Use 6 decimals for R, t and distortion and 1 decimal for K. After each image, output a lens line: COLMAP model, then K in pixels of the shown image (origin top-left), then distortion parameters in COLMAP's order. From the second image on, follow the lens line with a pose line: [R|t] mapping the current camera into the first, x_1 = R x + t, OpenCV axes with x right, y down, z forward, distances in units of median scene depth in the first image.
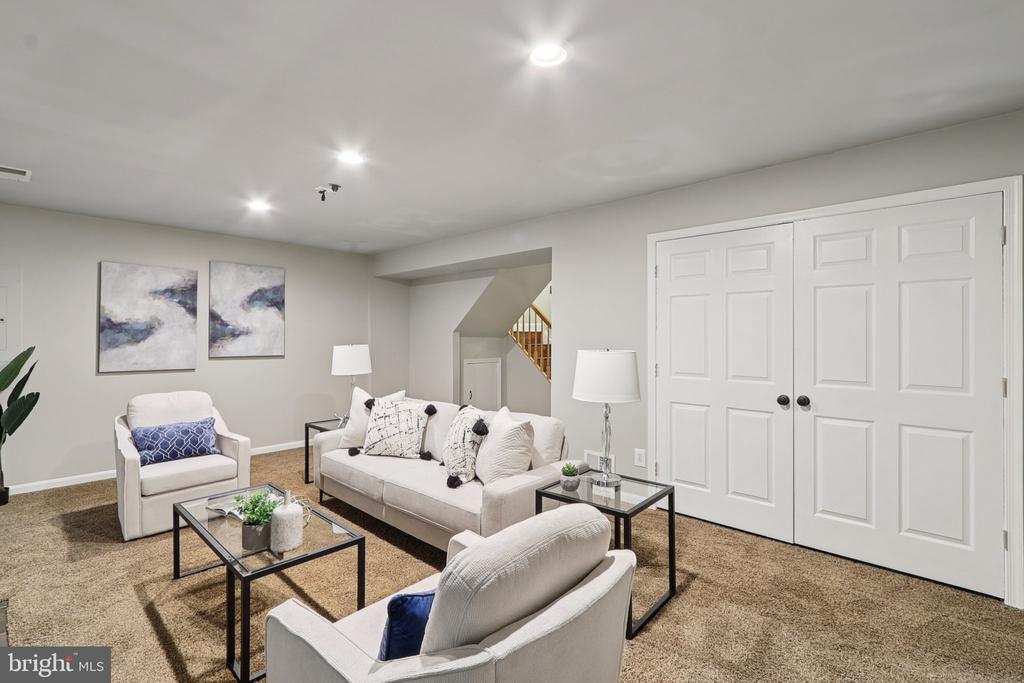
lens RADIAL K [[476.2, 0, 502.5], [0, 476.2, 338.3], [0, 0, 1]] dist [-0.004145, 0.000247]
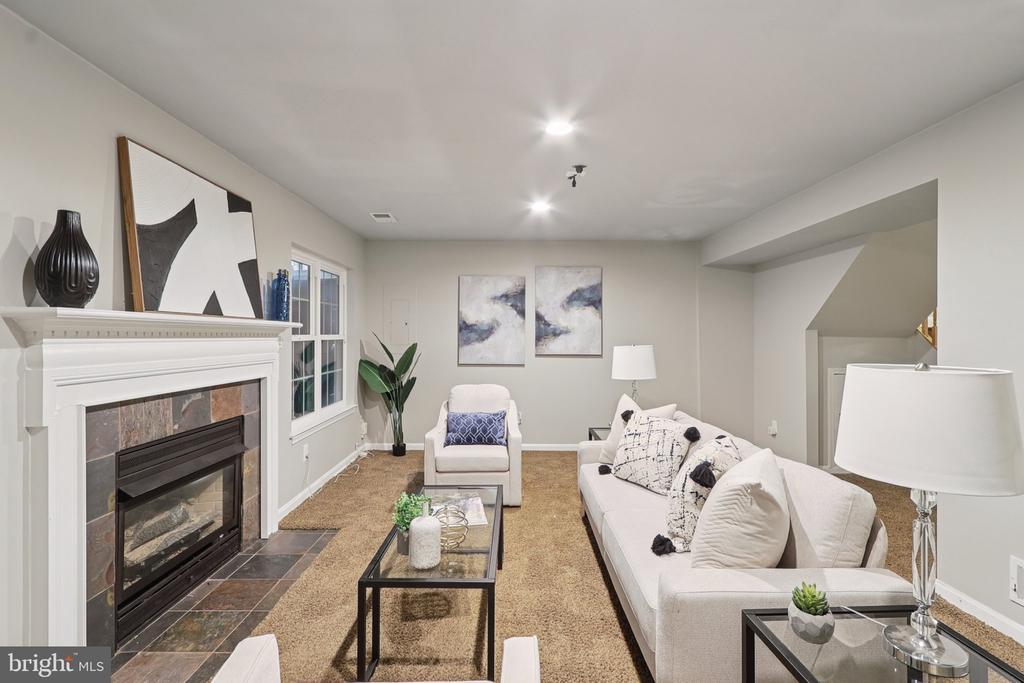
lens RADIAL K [[476.2, 0, 510.9], [0, 476.2, 333.6], [0, 0, 1]] dist [-0.004145, 0.000247]
pose [[0.685707, -0.002281, -0.727874, 0.163063], [-0.002803, 0.999979, -0.005774, -0.001960], [0.727873, 0.005999, 0.685686, 0.232563]]
